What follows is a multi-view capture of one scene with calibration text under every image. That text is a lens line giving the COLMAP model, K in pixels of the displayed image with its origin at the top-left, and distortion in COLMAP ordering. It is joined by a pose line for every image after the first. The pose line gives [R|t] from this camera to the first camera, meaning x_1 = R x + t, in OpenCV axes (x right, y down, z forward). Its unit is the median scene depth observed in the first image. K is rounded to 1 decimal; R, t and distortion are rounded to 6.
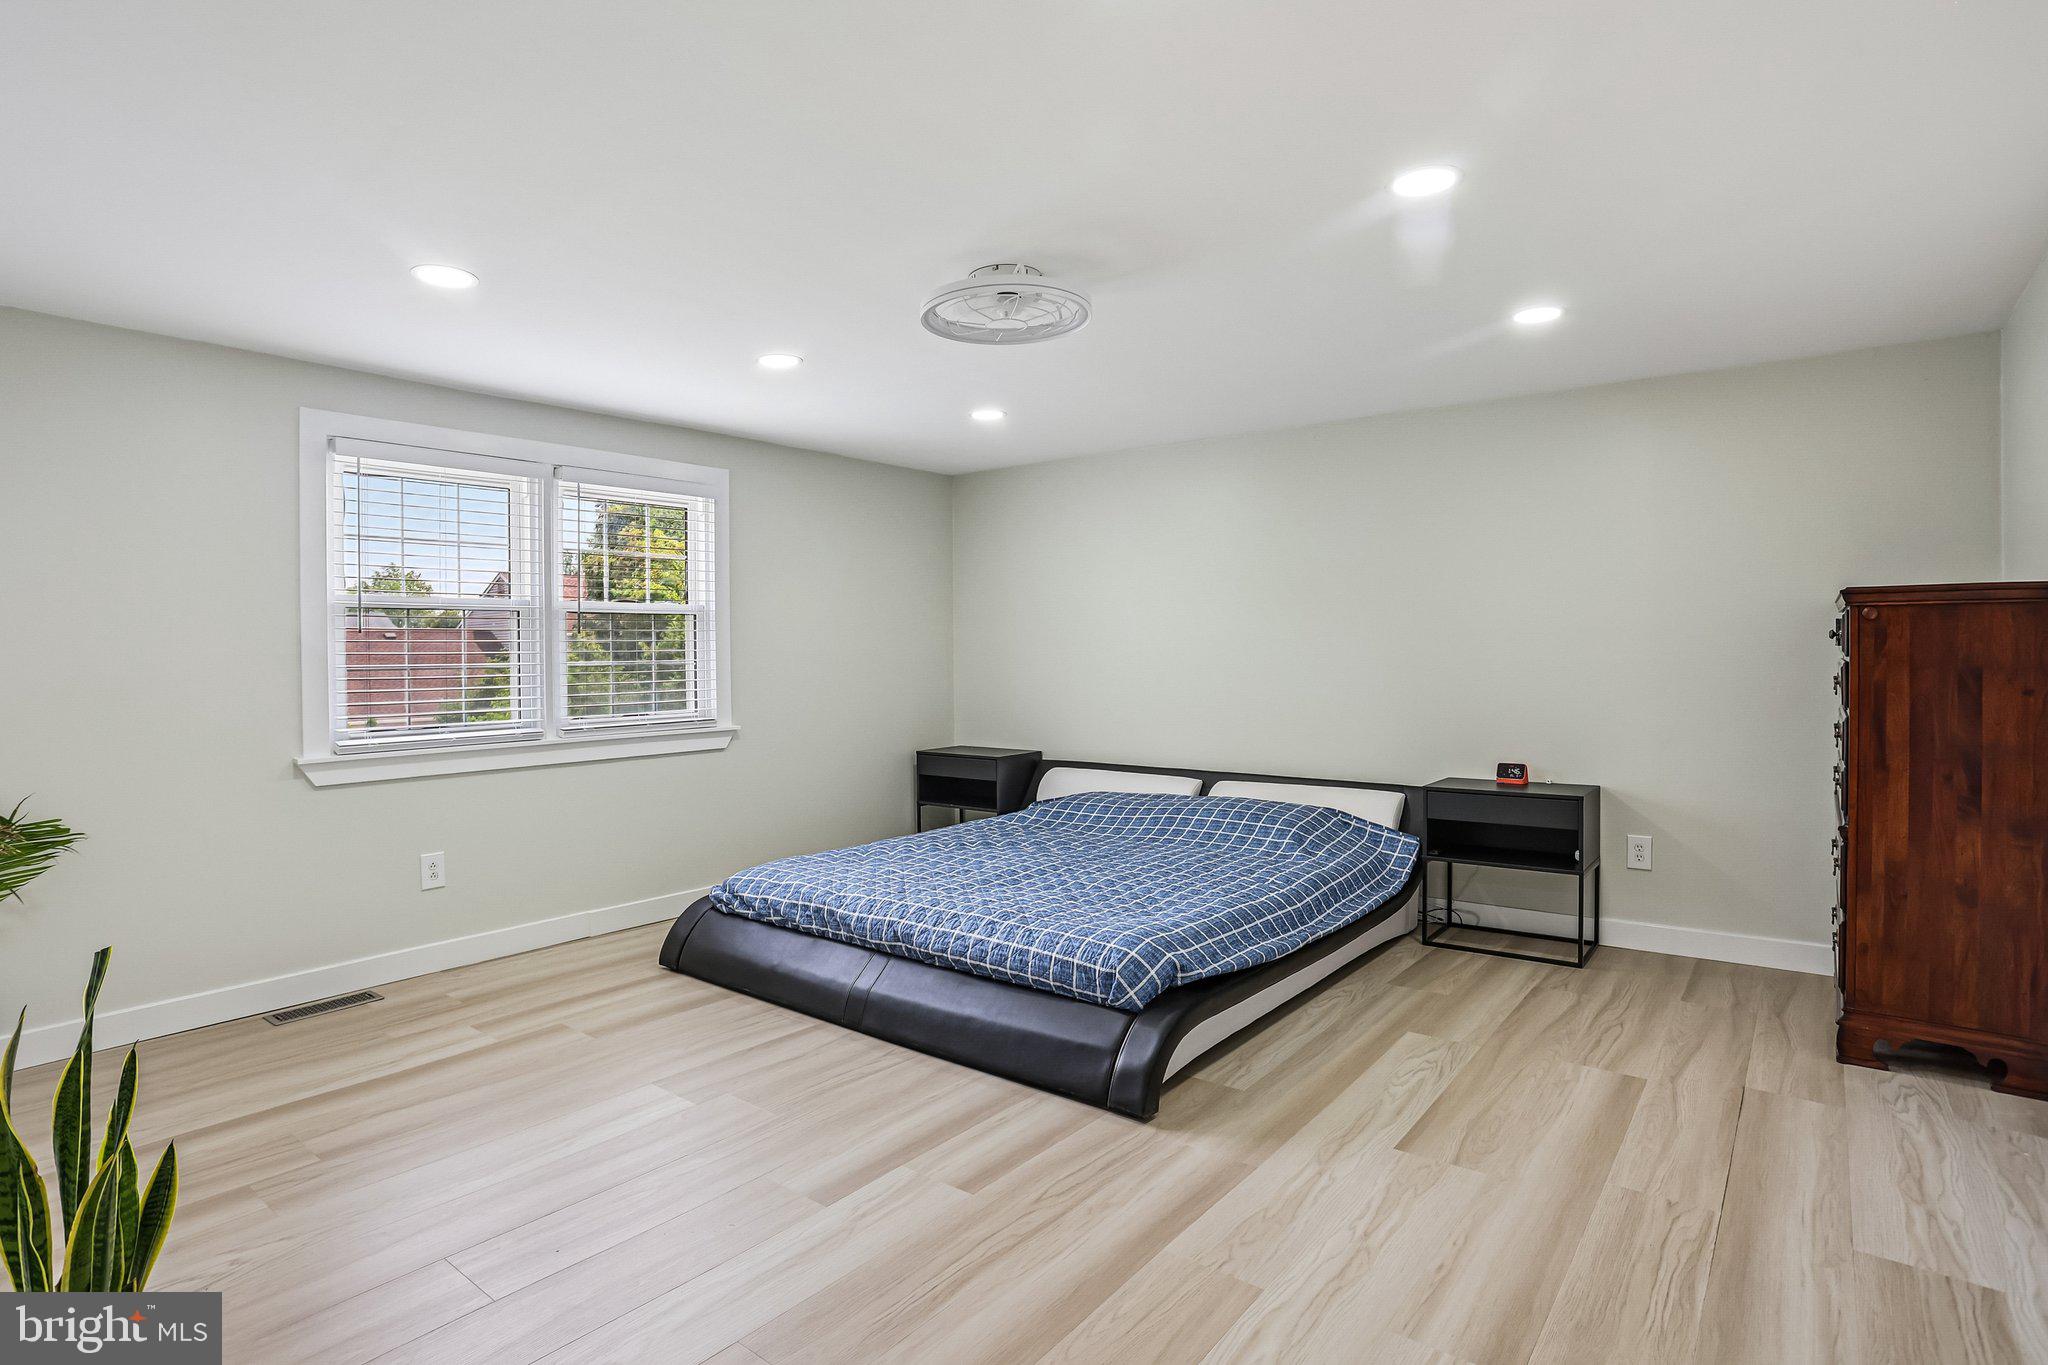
lens RADIAL K [[1038.4, 0, 997.8], [0, 1038.4, 659.3], [0, 0, 1]] dist [-0.082283, 0.040304]
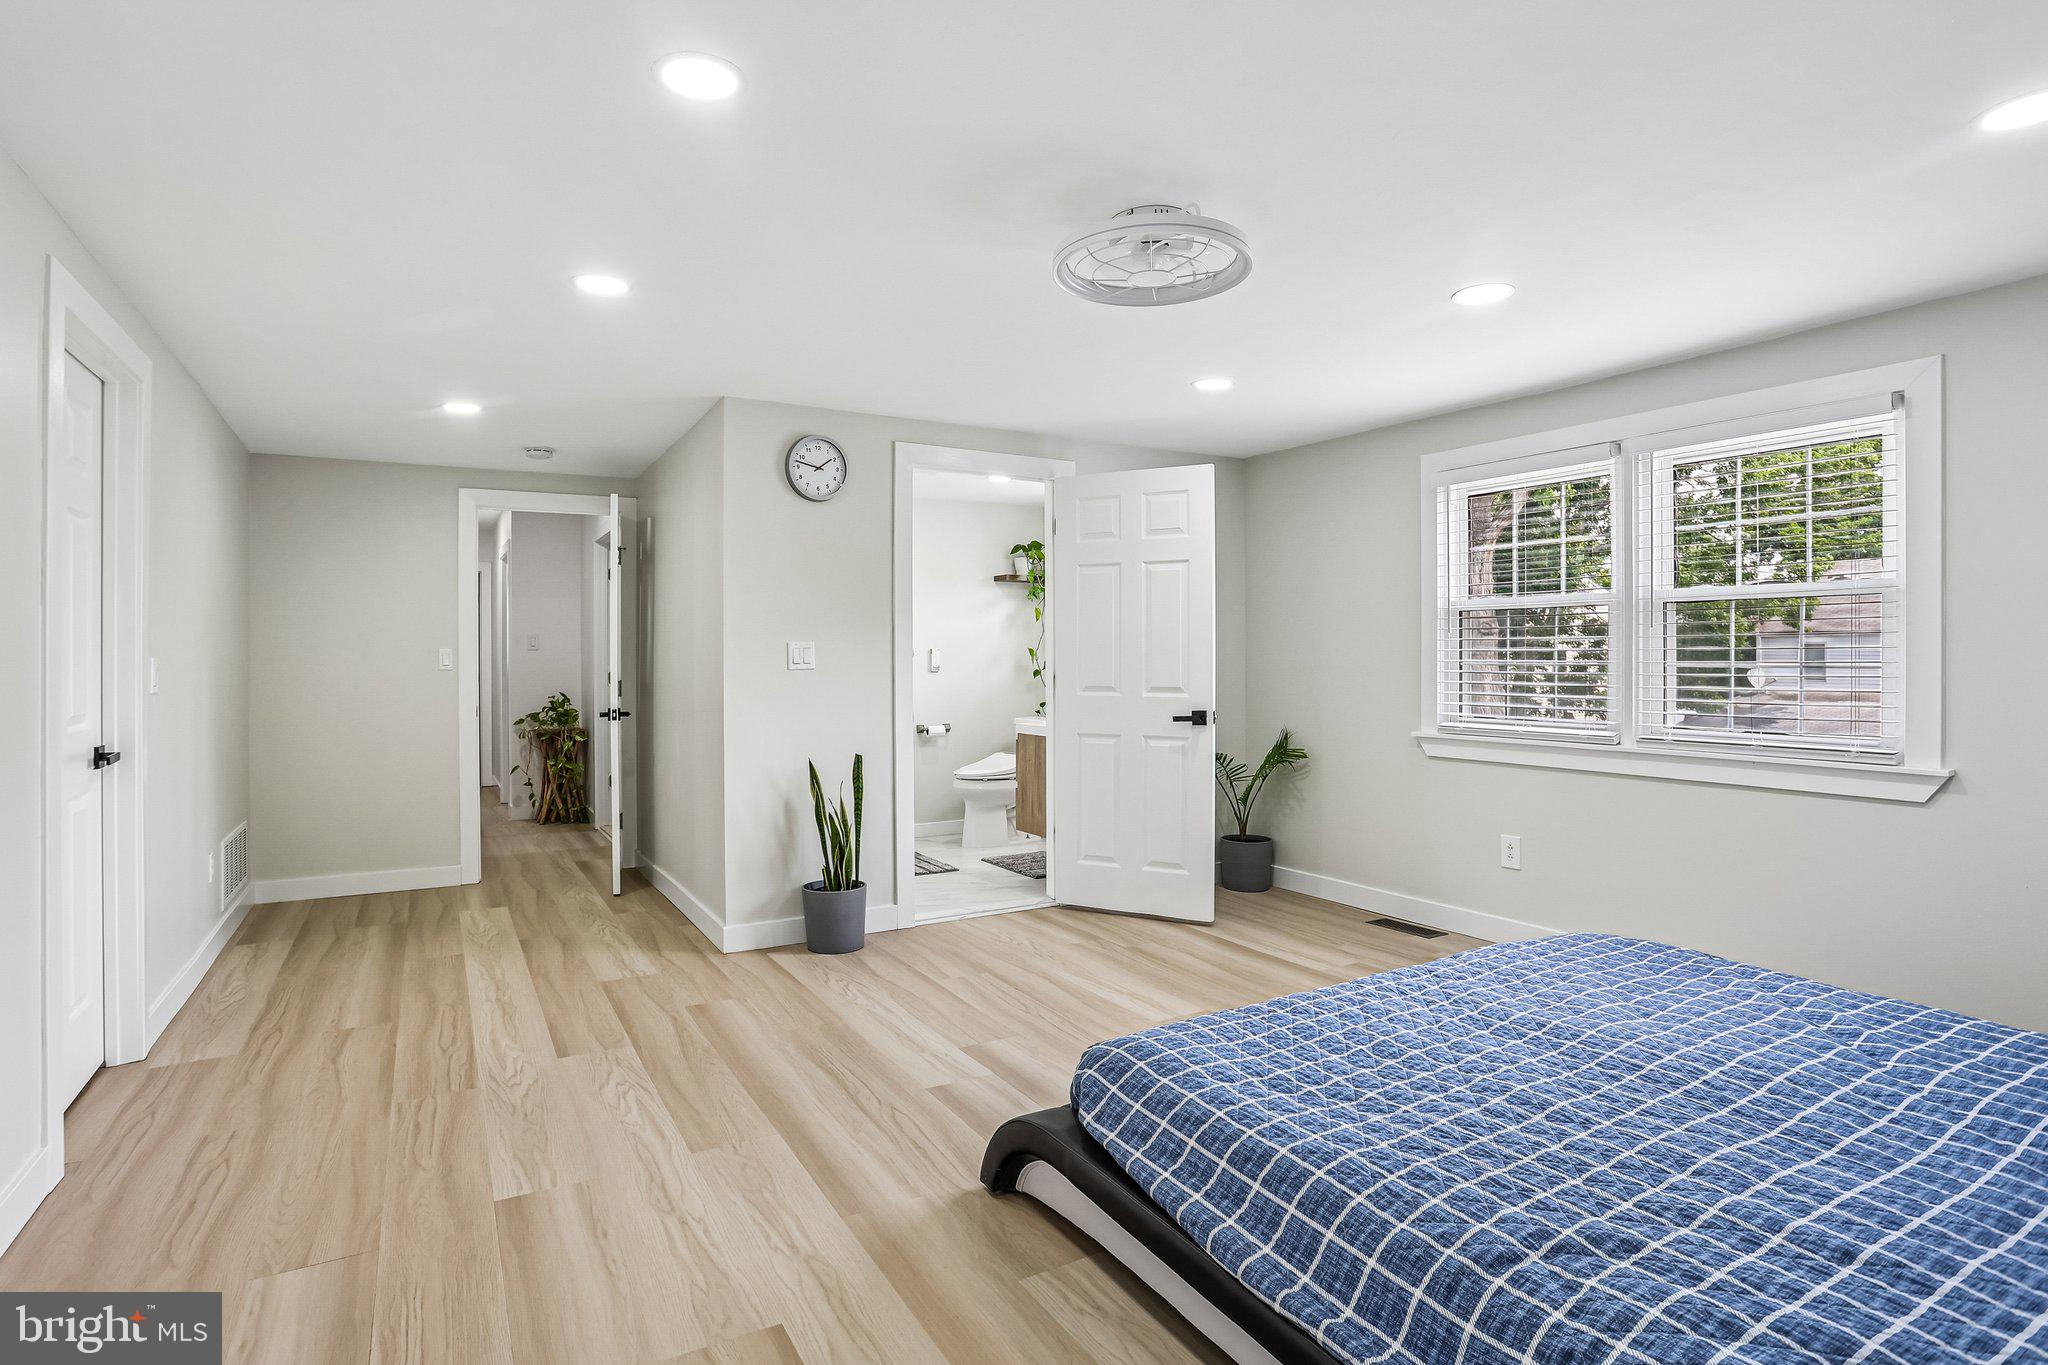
lens RADIAL K [[1038.4, 0, 997.8], [0, 1038.4, 659.3], [0, 0, 1]] dist [-0.082283, 0.040304]
pose [[-0.365657, 0.015759, -0.930616, 0.923652], [-0.000267, 0.999855, 0.017036, -0.019579], [0.930750, 0.006478, -0.365599, 1.284993]]
